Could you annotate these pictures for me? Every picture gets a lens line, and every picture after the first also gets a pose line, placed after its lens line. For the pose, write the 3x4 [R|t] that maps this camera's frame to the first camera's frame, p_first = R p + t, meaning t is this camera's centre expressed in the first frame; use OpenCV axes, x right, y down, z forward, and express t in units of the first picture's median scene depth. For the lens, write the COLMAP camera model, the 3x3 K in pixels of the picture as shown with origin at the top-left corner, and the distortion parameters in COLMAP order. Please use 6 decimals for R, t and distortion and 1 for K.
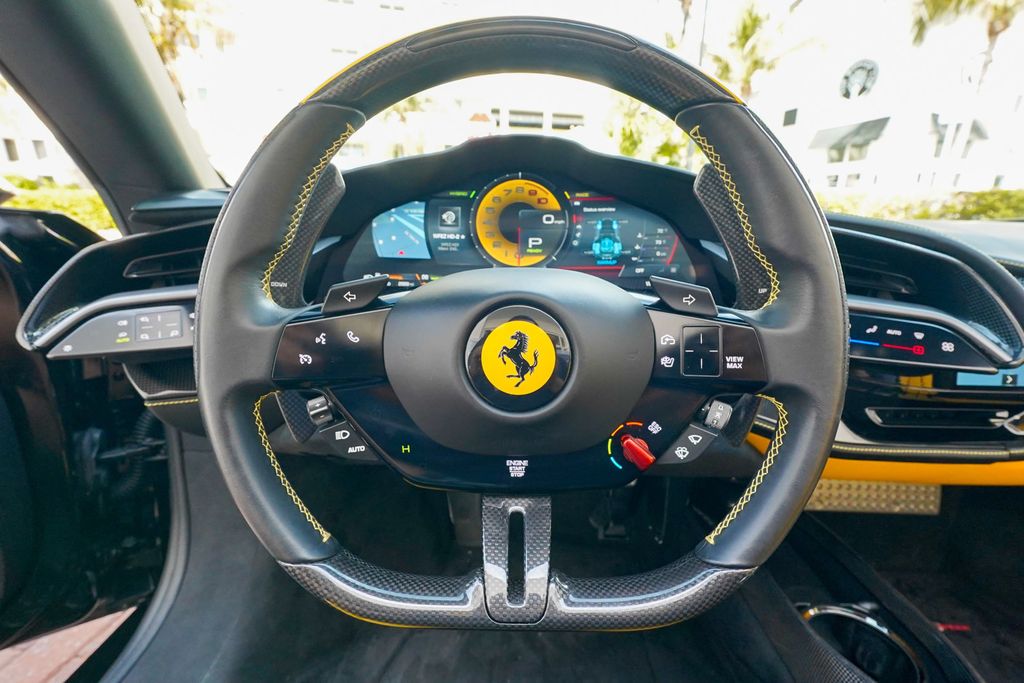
lens RADIAL K [[470.2, 0, 512.0], [0, 470.2, 347.0], [0, 0, 1]] dist [-0.014971, 0.009271]
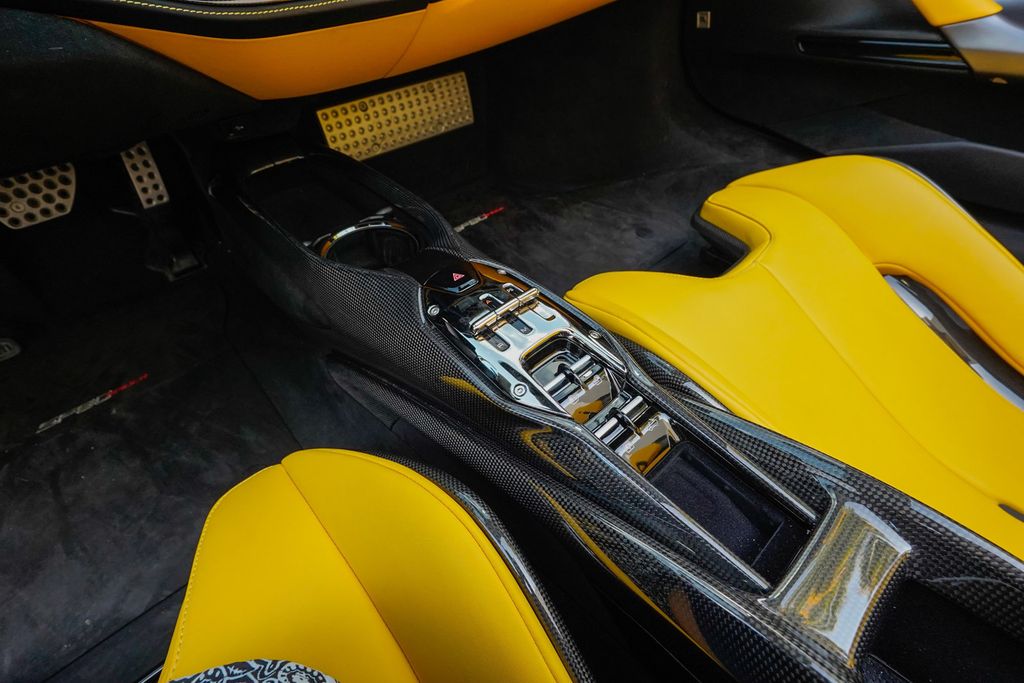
lens RADIAL K [[470.2, 0, 510.1], [0, 470.2, 344.4], [0, 0, 1]] dist [-0.014971, 0.009271]
pose [[0.732325, -0.508544, 0.452861, 0.214659], [0.187979, 0.790172, 0.583346, 0.144749], [-0.654495, -0.342071, 0.674258, 0.028766]]
